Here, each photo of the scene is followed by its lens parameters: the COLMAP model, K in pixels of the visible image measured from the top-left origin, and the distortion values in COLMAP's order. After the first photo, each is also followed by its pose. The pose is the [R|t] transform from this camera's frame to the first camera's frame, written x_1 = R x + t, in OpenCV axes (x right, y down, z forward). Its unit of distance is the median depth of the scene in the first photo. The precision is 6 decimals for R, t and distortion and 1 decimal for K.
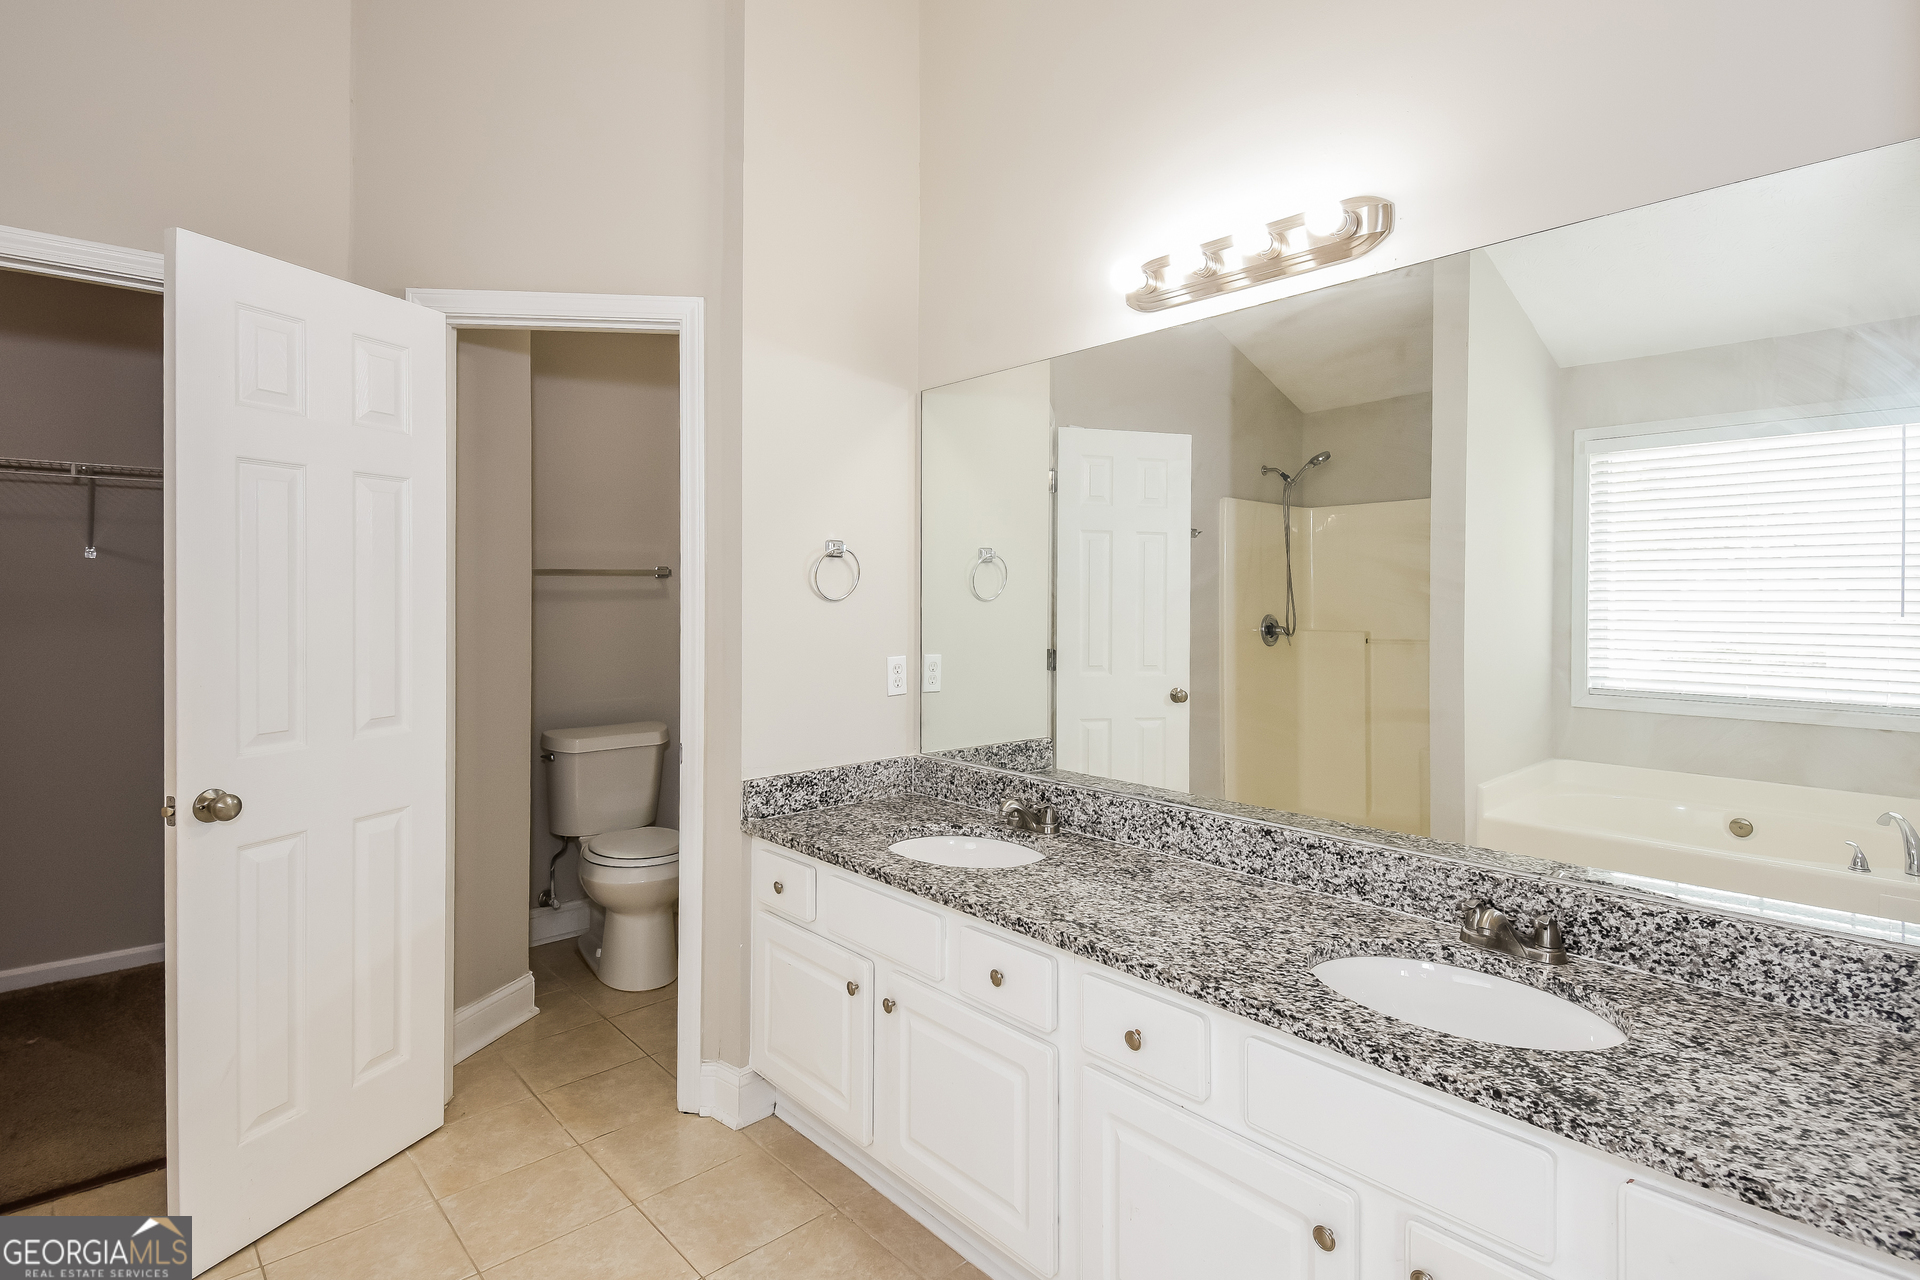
lens RADIAL K [[1011.8, 0, 961.2], [0, 1011.8, 600.2], [0, 0, 1]] dist [0.045065, -0.034374]
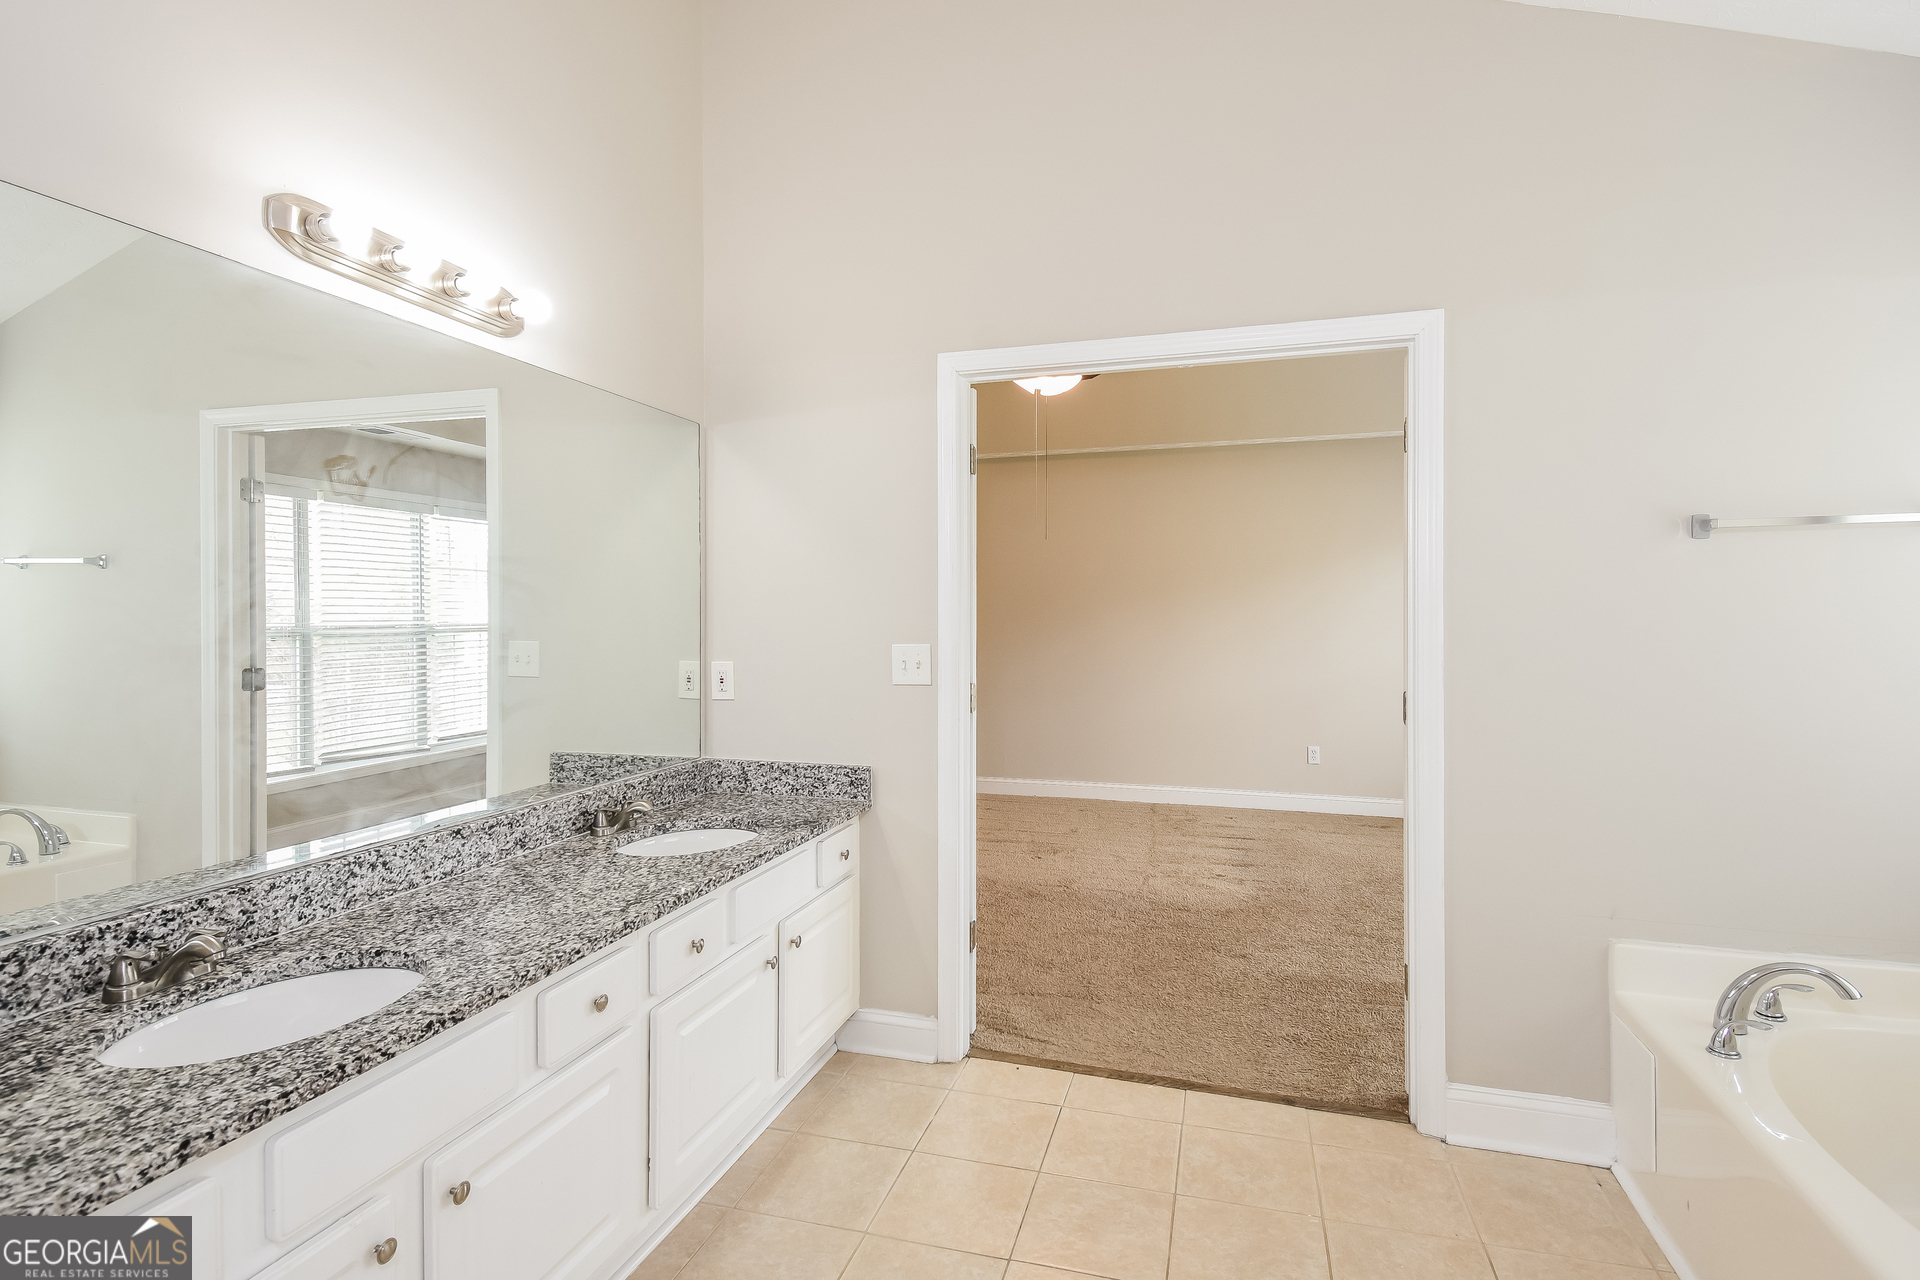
lens RADIAL K [[969.3, 0, 969.2], [0, 969.3, 634.4], [0, 0, 1]] dist [0.038695, -0.030027]
pose [[-0.560343, -0.015743, 0.828111, -0.652139], [0.003527, 0.999765, 0.021393, -0.001870], [-0.828253, 0.014908, -0.560156, 0.853856]]
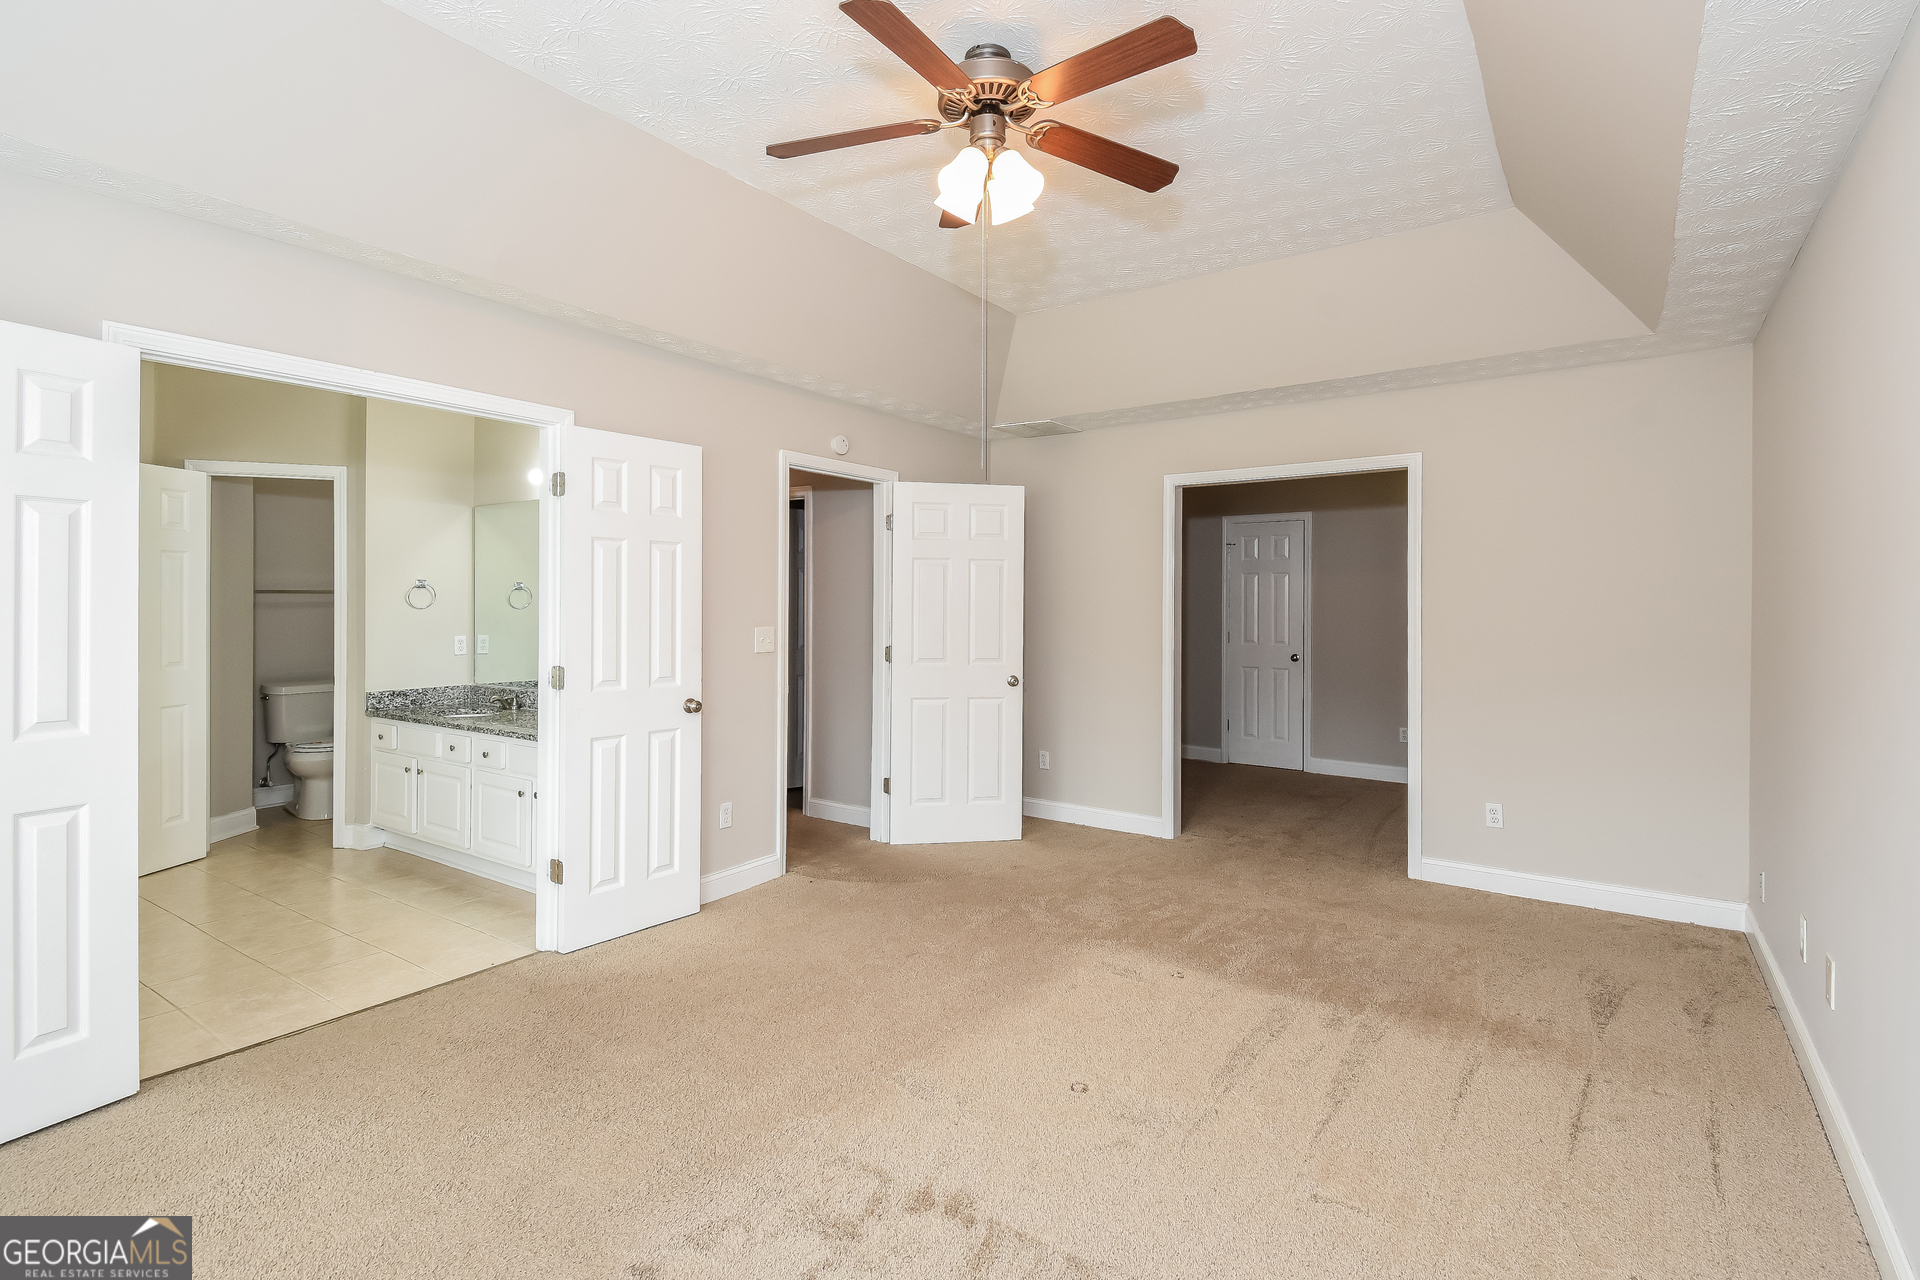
lens RADIAL K [[914.5, 0, 959.7], [0, 914.5, 607.0], [0, 0, 1]] dist [-0.001931, -0.000285]
pose [[0.967221, -0.002387, 0.253927, 0.498203], [0.002851, 0.999995, -0.001458, 0.003351], [-0.253922, 0.002135, 0.967222, -1.165077]]
